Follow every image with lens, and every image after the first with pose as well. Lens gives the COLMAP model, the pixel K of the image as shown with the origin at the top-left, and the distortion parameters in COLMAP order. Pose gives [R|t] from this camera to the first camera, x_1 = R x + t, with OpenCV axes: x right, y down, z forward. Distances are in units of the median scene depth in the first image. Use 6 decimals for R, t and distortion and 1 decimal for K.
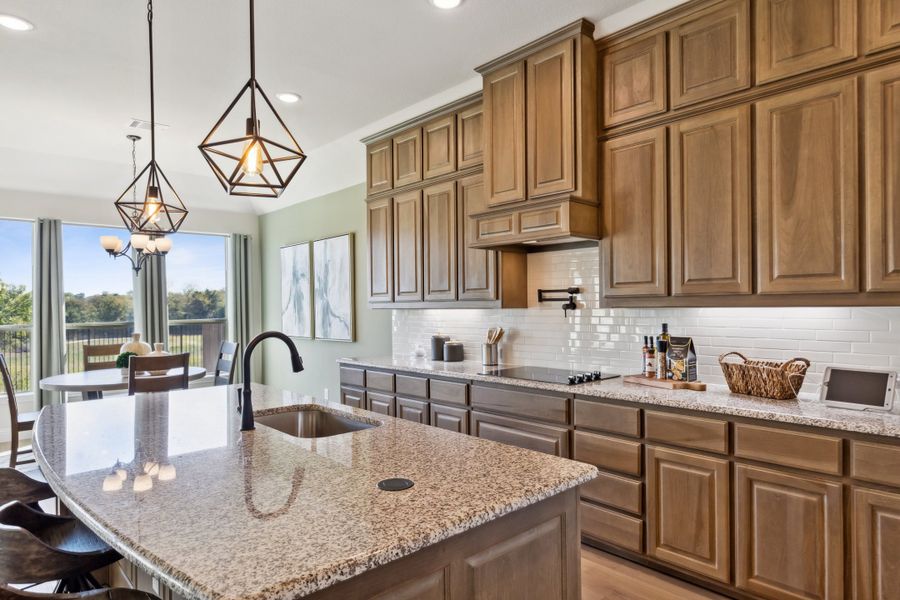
lens RADIAL K [[534.3, 0, 455.8], [0, 534.3, 304.9], [0, 0, 1]] dist [0.004322, 0.000036]
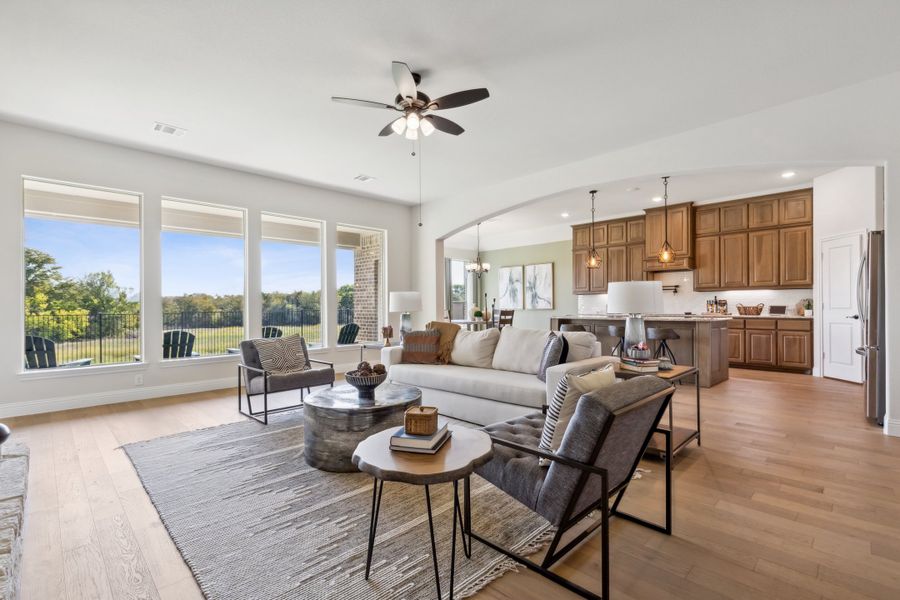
lens RADIAL K [[415.6, 0, 449.5], [0, 415.6, 303.5], [0, 0, 1]] dist [0.002668, -0.000093]
pose [[0.999579, 0.007377, 0.028067, -1.234412], [-0.007185, 0.999950, -0.006944, 0.105153], [-0.028116, 0.006740, 0.999582, -1.403164]]
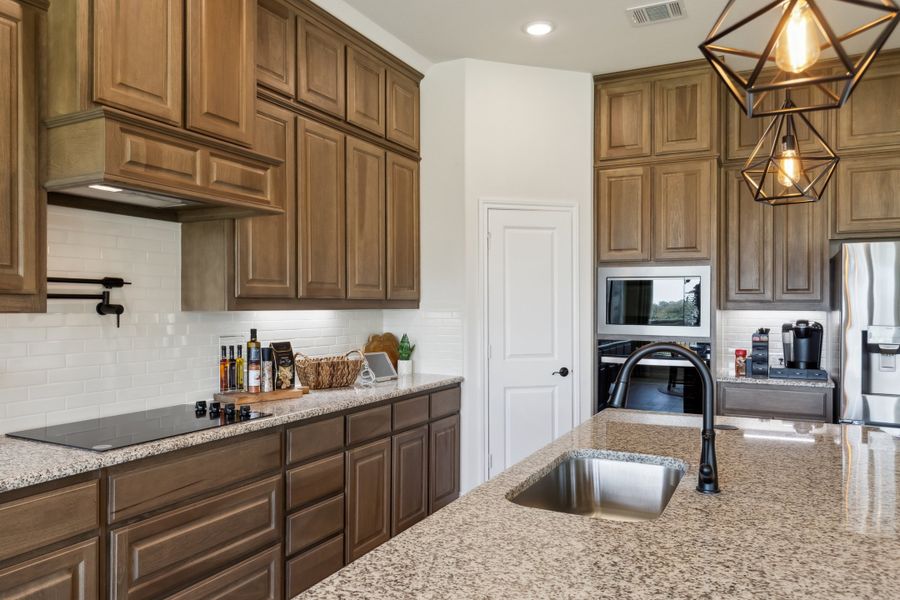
lens RADIAL K [[634.1, 0, 450.0], [0, 634.1, 300.0], [0, 0, 1]] dist [0.004893, 0.000654]
pose [[-0.337544, 0.015187, 0.941187, -0.660883], [-0.002093, 0.999855, -0.016885, 0.004924], [-0.941307, -0.007670, -0.337463, 1.013537]]
